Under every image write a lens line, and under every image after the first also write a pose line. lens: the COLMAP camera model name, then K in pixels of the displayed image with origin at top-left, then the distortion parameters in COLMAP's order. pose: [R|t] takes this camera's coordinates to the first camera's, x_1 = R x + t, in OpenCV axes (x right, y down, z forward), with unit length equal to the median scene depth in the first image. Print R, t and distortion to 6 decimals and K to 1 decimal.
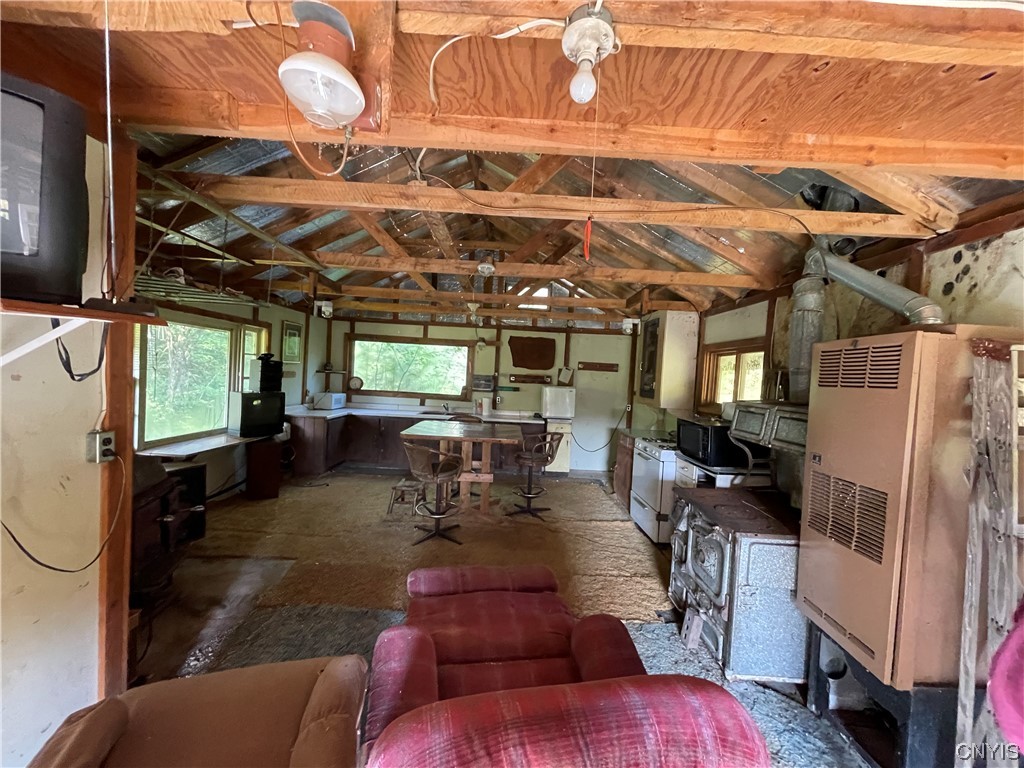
lens RADIAL K [[410.3, 0, 512.7], [0, 410.3, 387.8], [0, 0, 1]] dist [-0.000545, 0.000940]
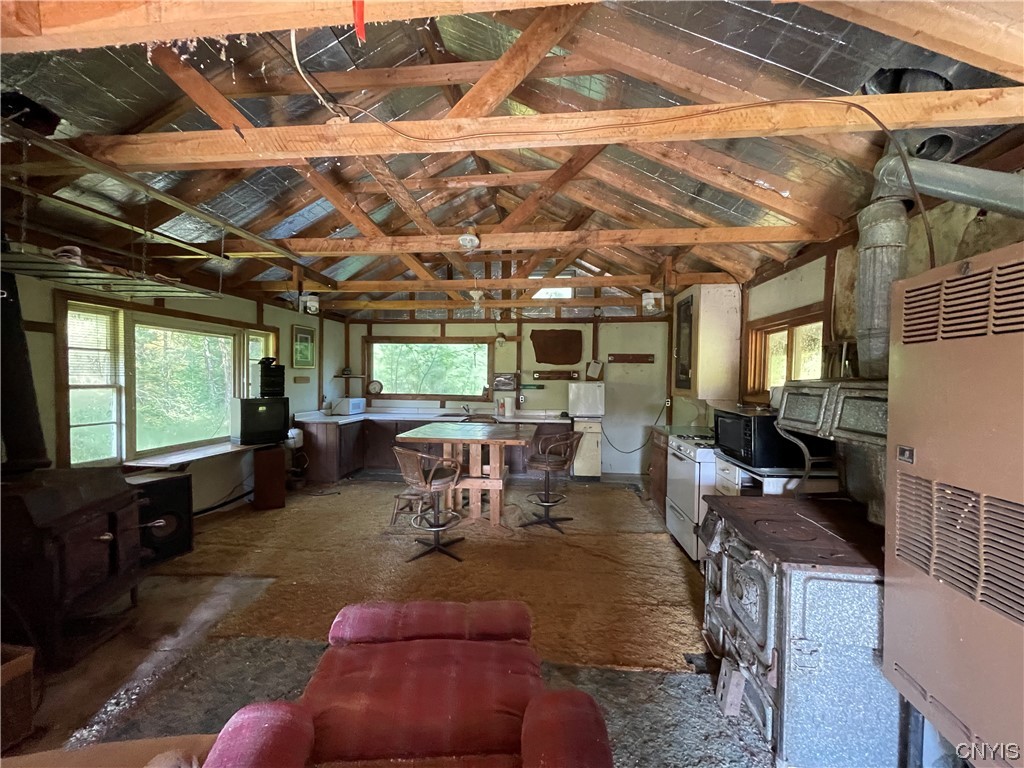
lens RADIAL K [[410.3, 0, 512.7], [0, 410.3, 387.8], [0, 0, 1]] dist [-0.000545, 0.000940]
pose [[0.992429, -0.039652, -0.116239, 0.088306], [0.038614, 0.999192, -0.011169, 0.022347], [0.116588, 0.006596, 0.993158, 0.122390]]
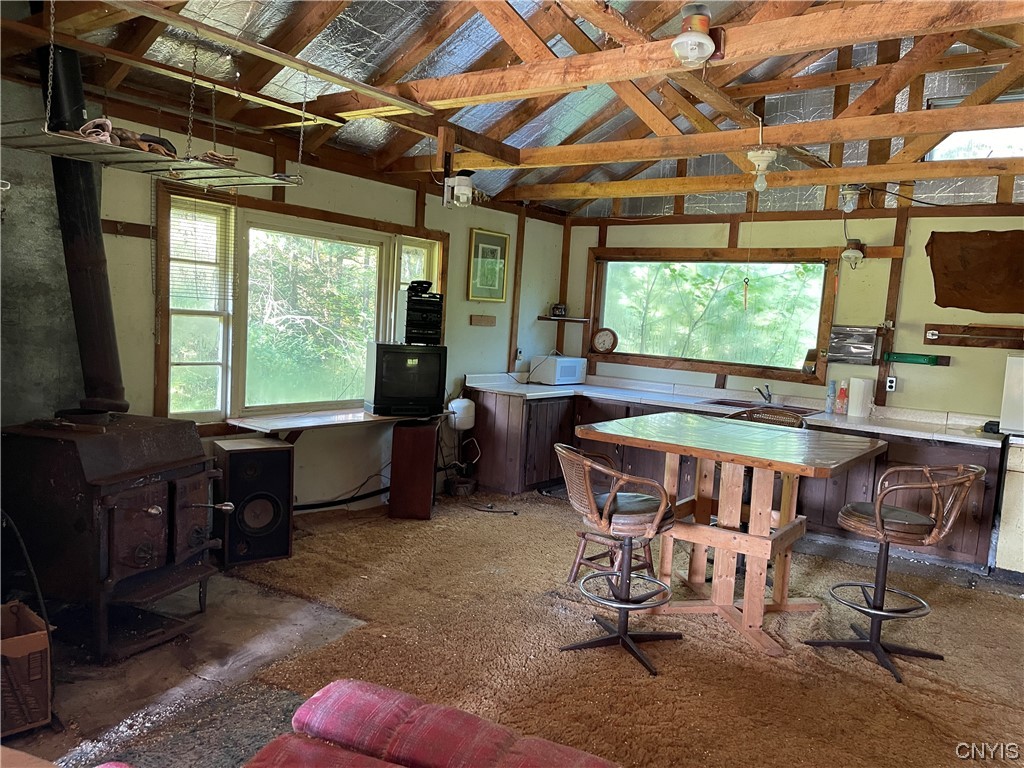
lens RADIAL K [[766.8, 0, 523.2], [0, 766.8, 392.0], [0, 0, 1]] dist [0.078616, -0.108135]
pose [[0.807339, 0.055566, -0.587466, 0.218265], [-0.036376, 0.998350, 0.044440, 0.026433], [0.588966, -0.014508, 0.808028, 0.188540]]
